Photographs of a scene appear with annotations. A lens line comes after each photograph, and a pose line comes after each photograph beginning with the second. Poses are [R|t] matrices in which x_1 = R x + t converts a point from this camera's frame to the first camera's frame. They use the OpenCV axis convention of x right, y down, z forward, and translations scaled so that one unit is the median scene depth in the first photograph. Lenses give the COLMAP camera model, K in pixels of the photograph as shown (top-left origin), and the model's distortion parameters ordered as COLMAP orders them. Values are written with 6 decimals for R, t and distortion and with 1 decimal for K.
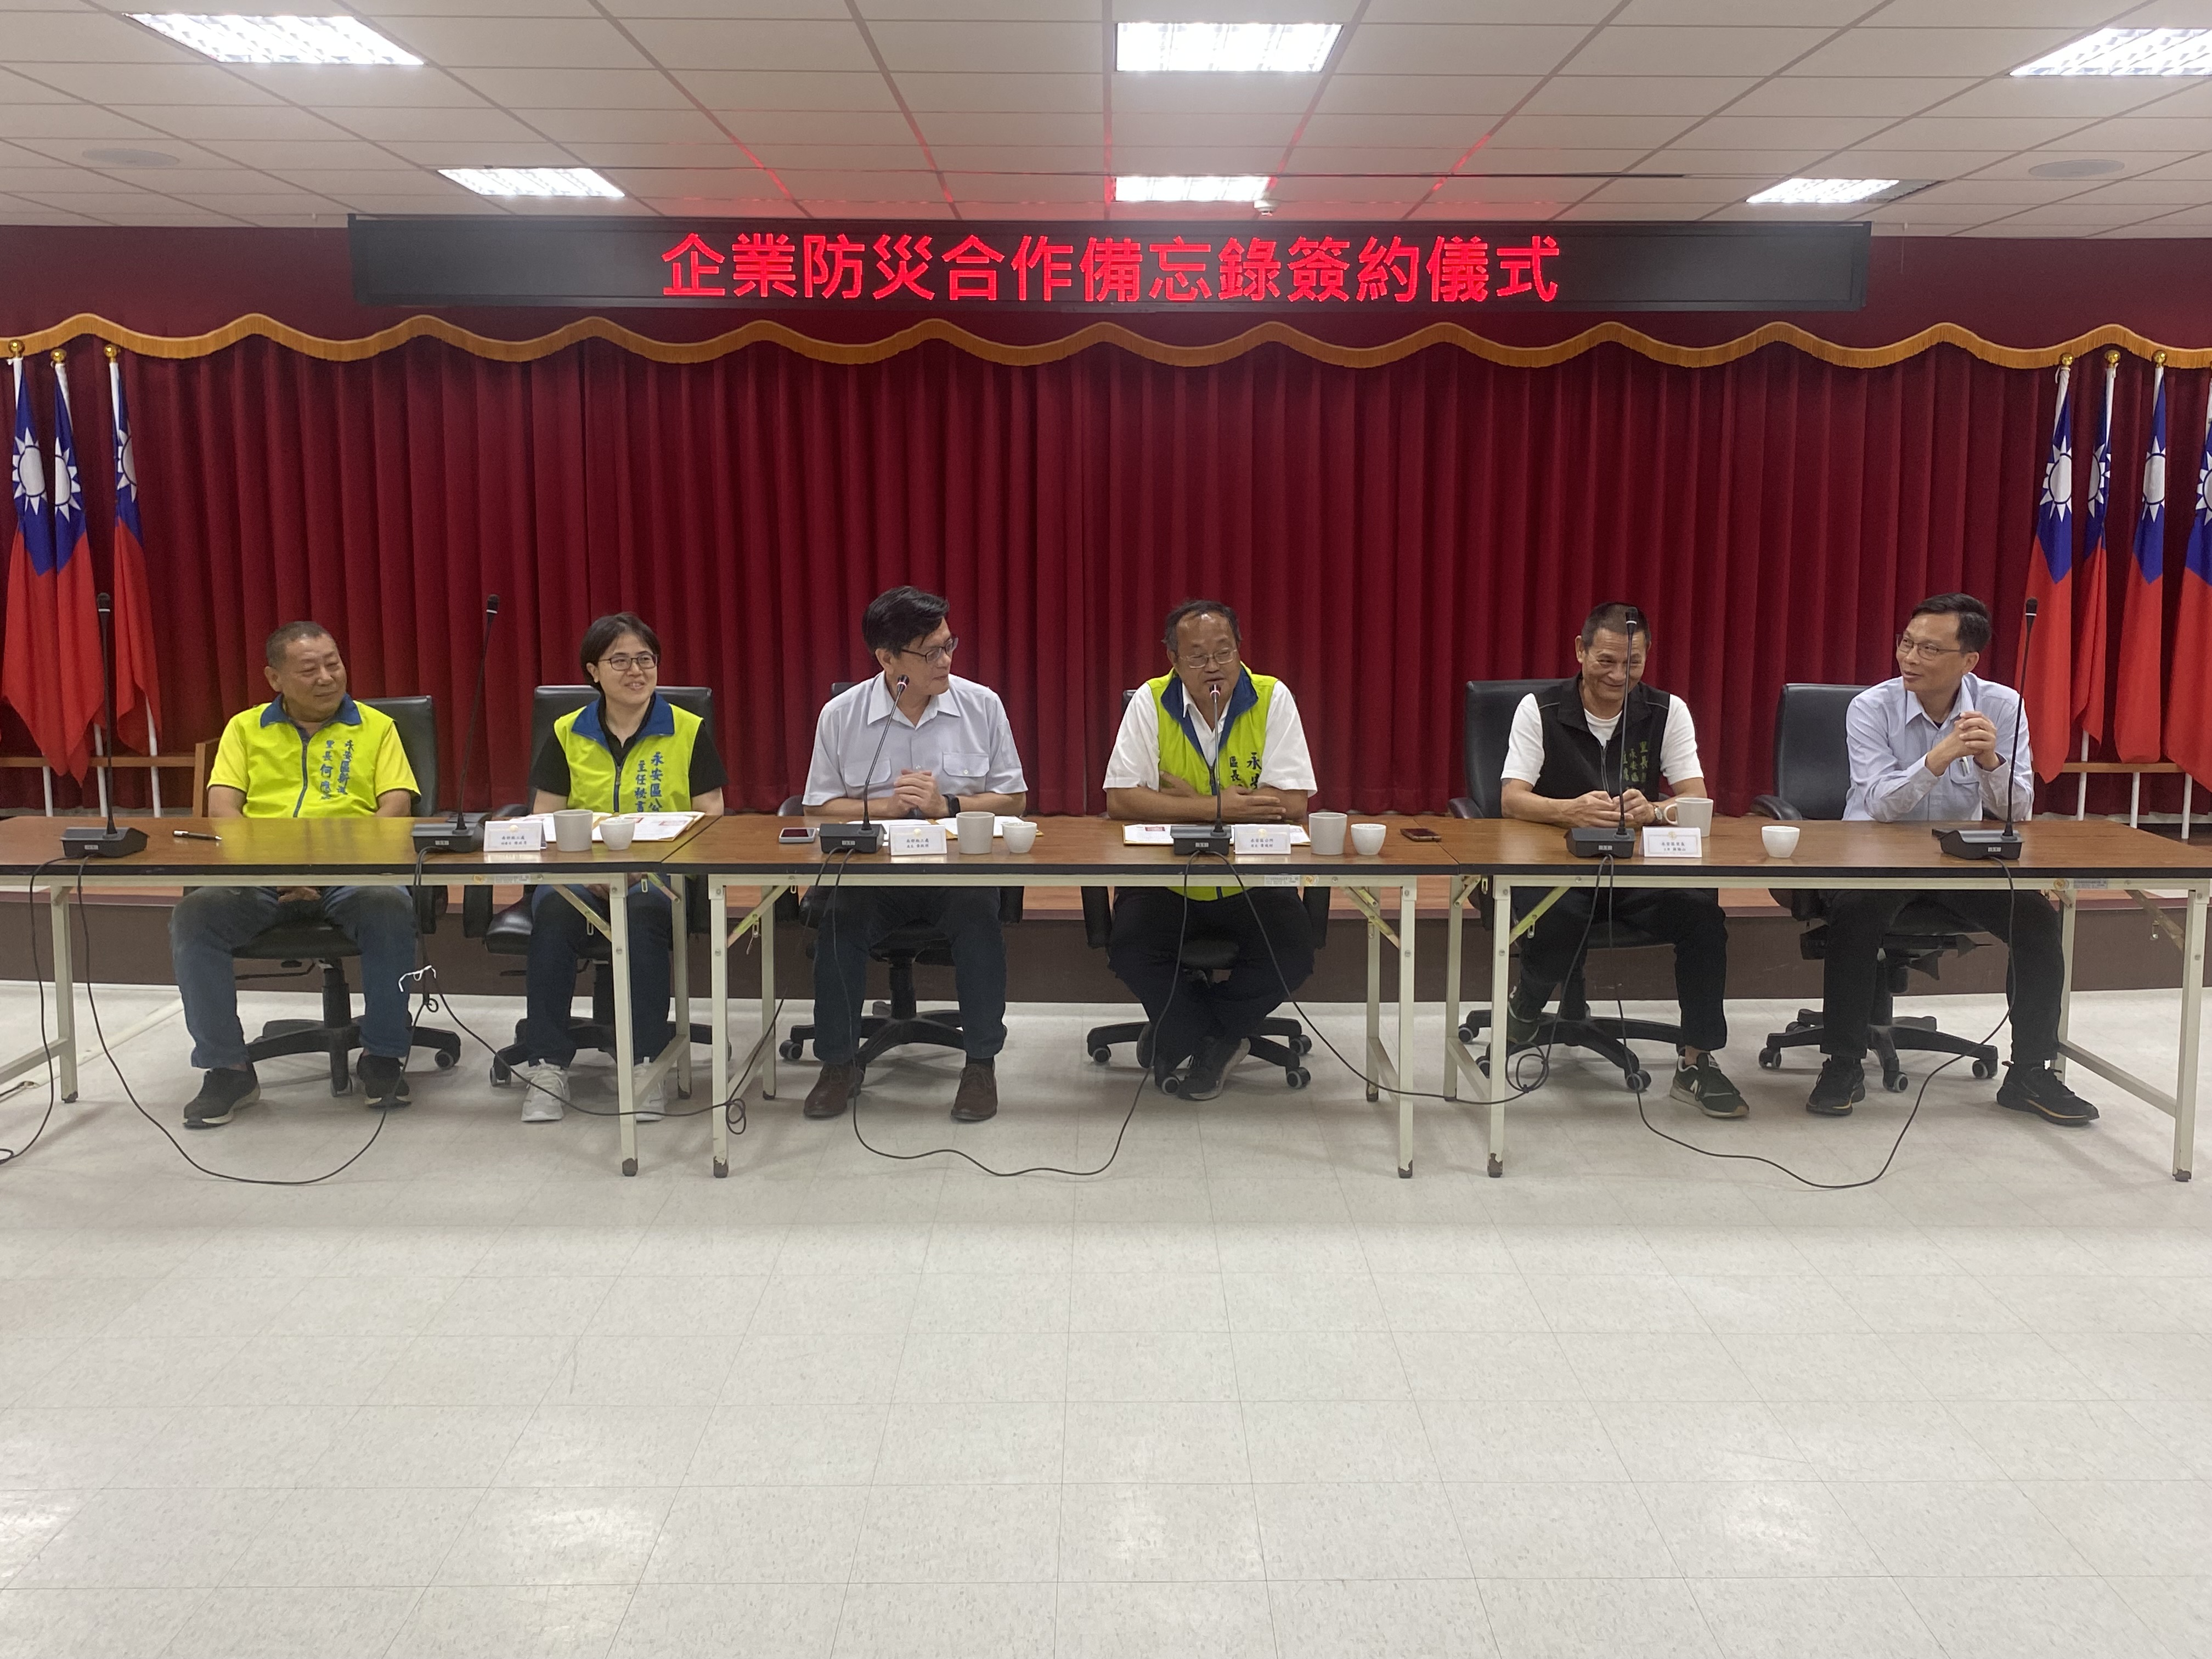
lens RADIAL K [[2135.0, 0, 1146.0], [0, 2135.0, 805.6], [0, 0, 1]] dist [0.002644, 0.000000]
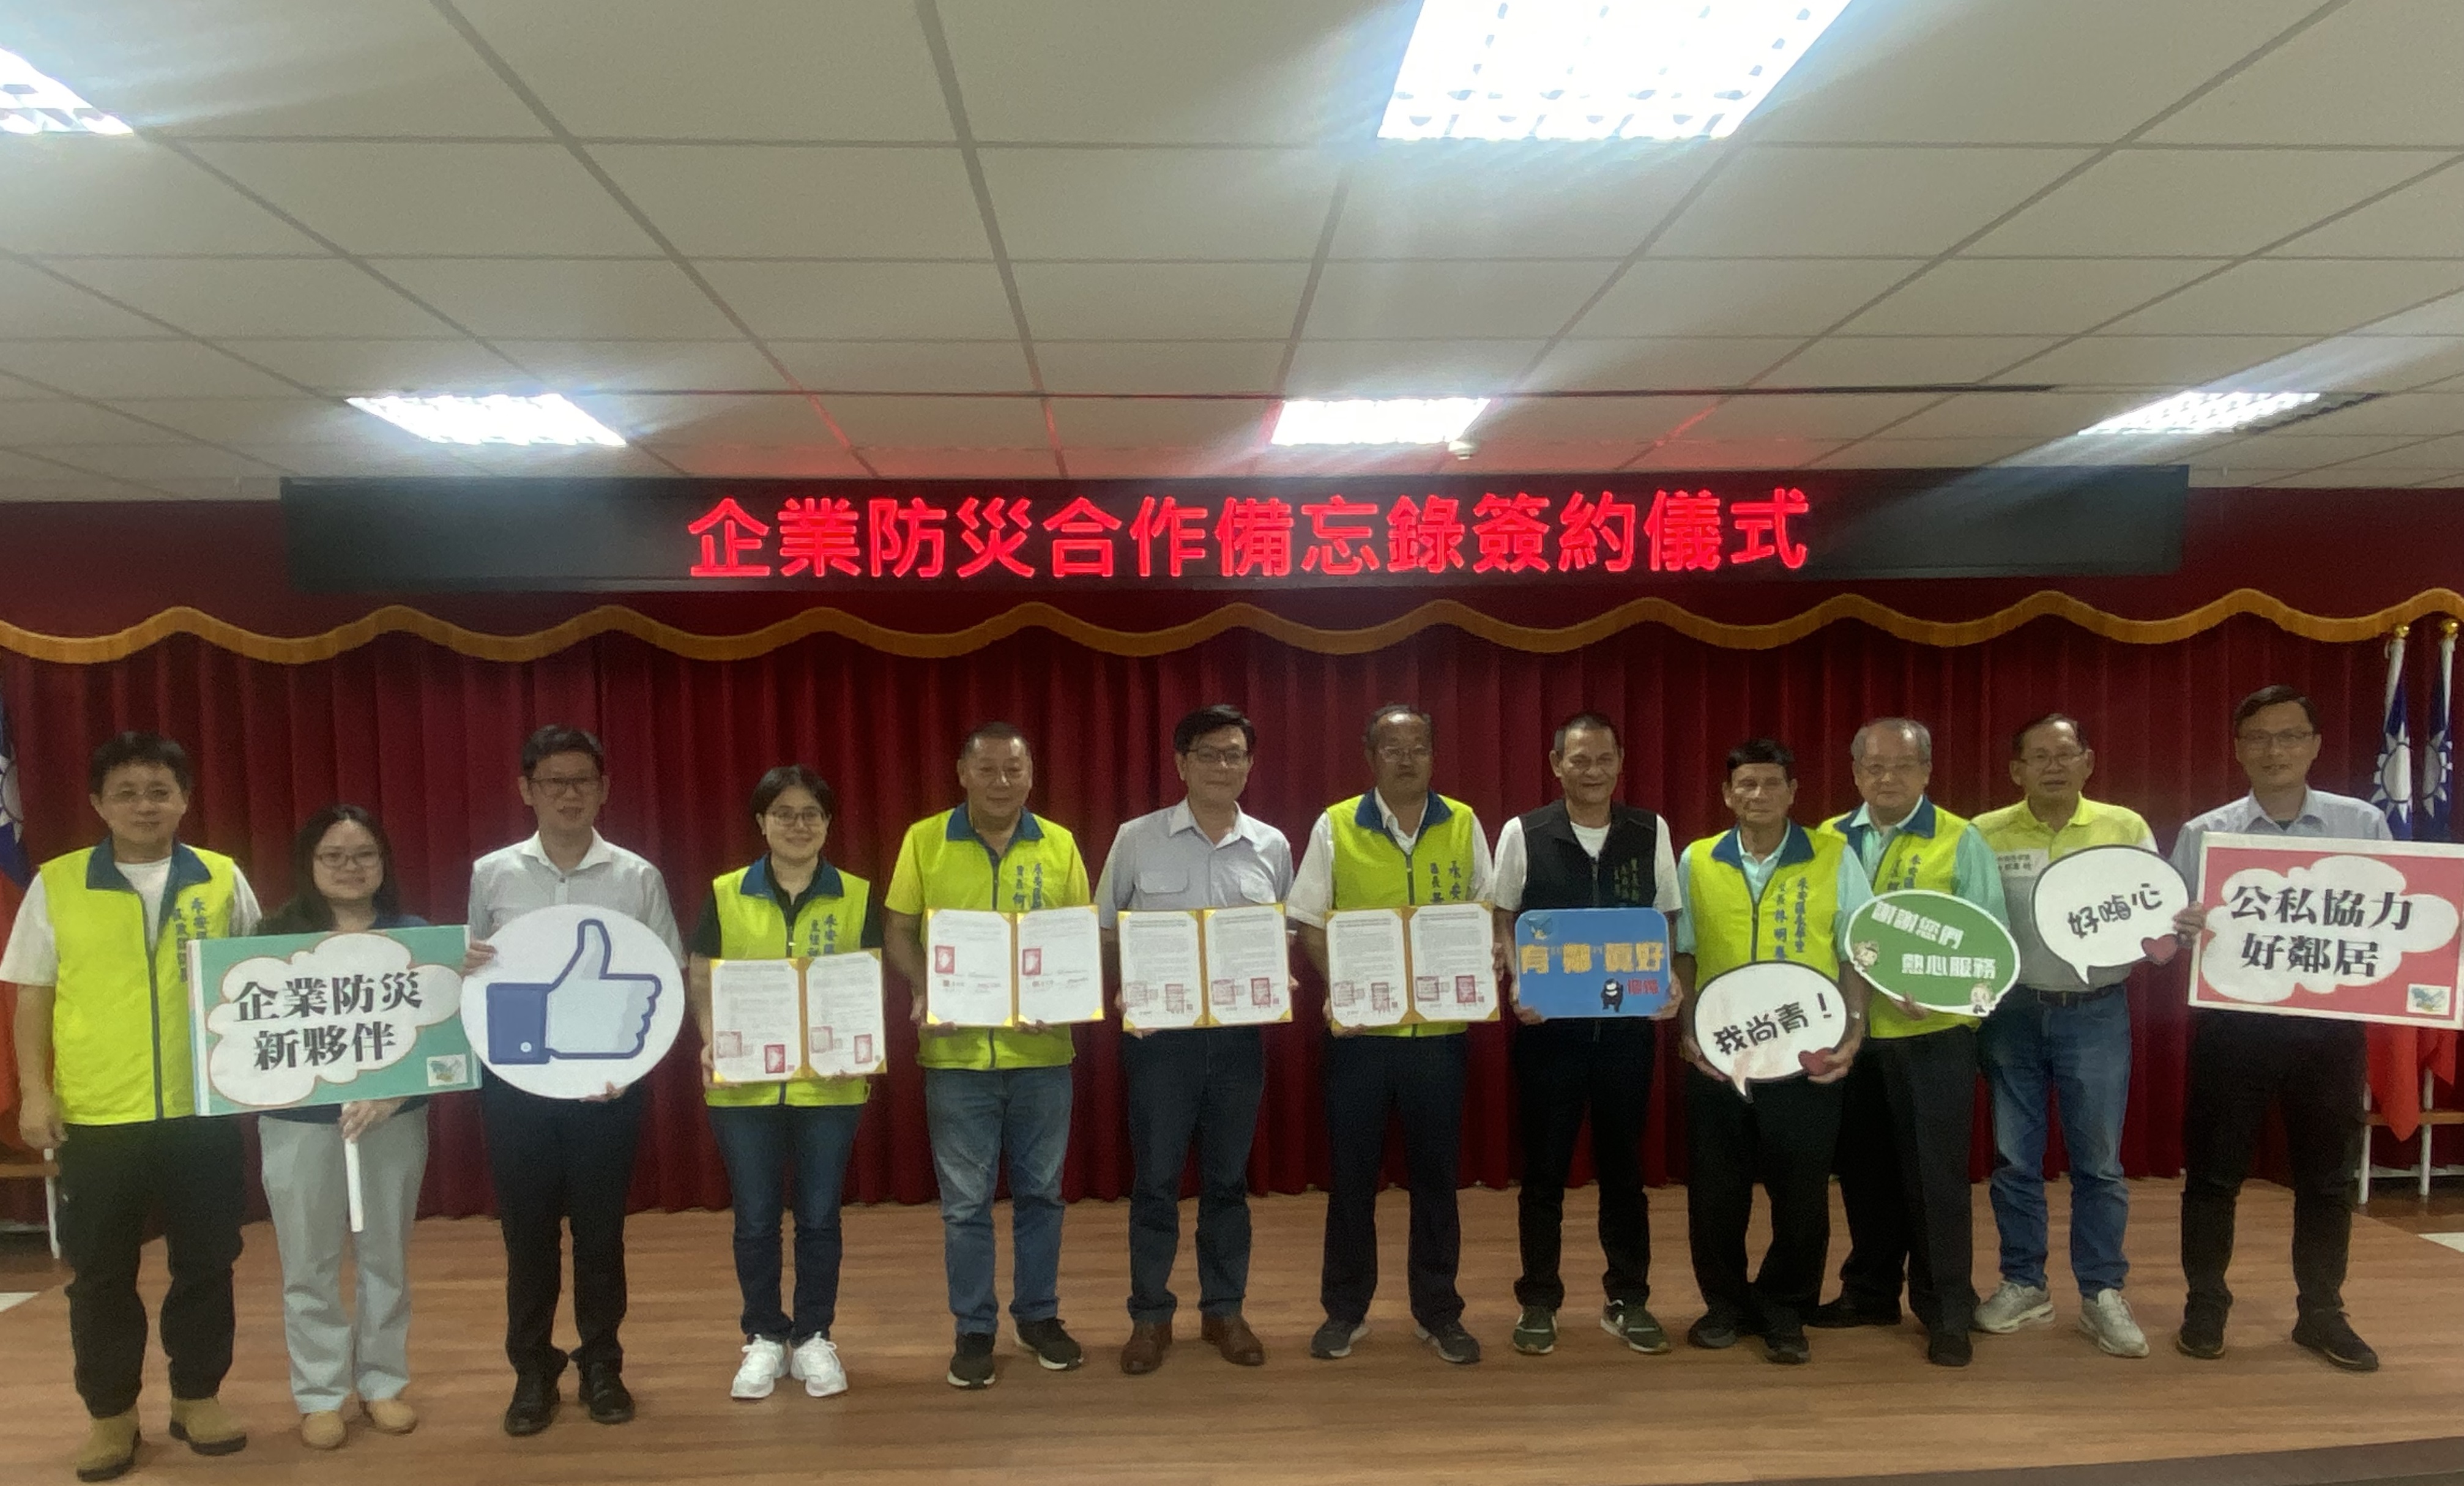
lens RADIAL K [[1732.7, 0, 1212.8], [0, 1732.7, 899.1], [0, 0, 1]] dist [0.034024, -0.048132]
pose [[0.999654, -0.017985, 0.019196, -0.046914], [0.019218, 0.997628, -0.066102, -0.072492], [-0.017962, 0.066448, 0.997628, 0.358666]]
